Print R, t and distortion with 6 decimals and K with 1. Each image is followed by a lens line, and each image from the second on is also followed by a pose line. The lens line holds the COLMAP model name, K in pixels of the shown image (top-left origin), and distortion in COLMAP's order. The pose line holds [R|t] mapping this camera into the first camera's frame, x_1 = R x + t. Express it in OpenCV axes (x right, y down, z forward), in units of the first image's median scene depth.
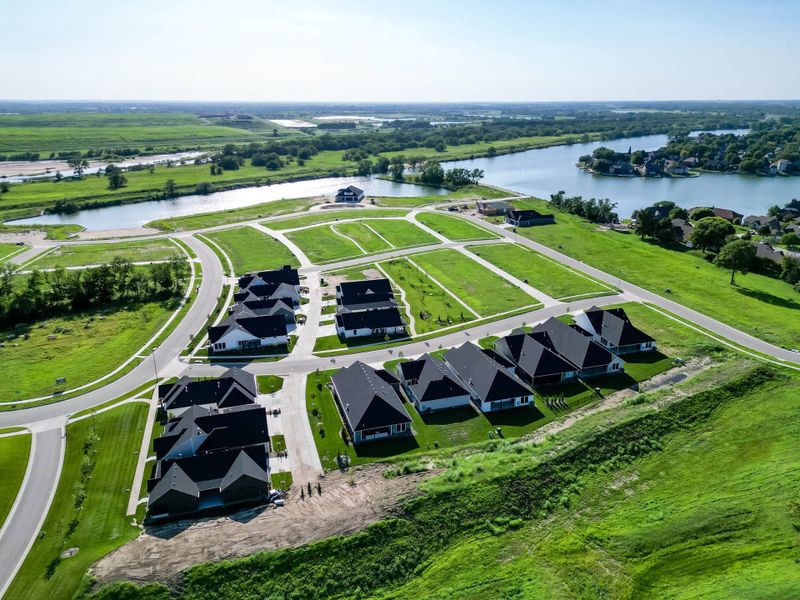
lens RADIAL K [[570.9, 0, 400.0], [0, 570.9, 300.0], [0, 0, 1]] dist [0.075708, -0.075320]
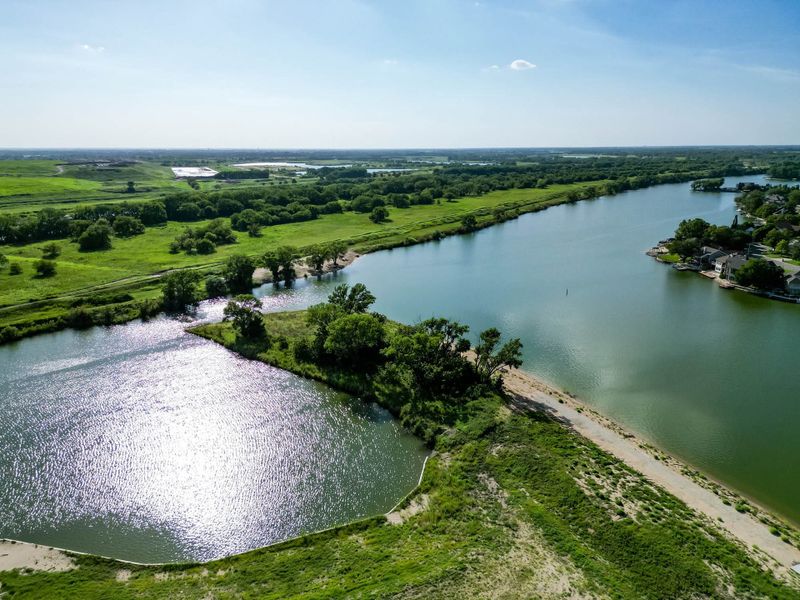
lens RADIAL K [[562.0, 0, 400.0], [0, 562.0, 300.0], [0, 0, 1]] dist [0.074610, -0.071908]
pose [[0.995340, -0.028992, 0.091969, 0.135630], [0.035425, 0.996981, -0.069098, -0.508137], [-0.089688, 0.072034, 0.993362, 1.604163]]
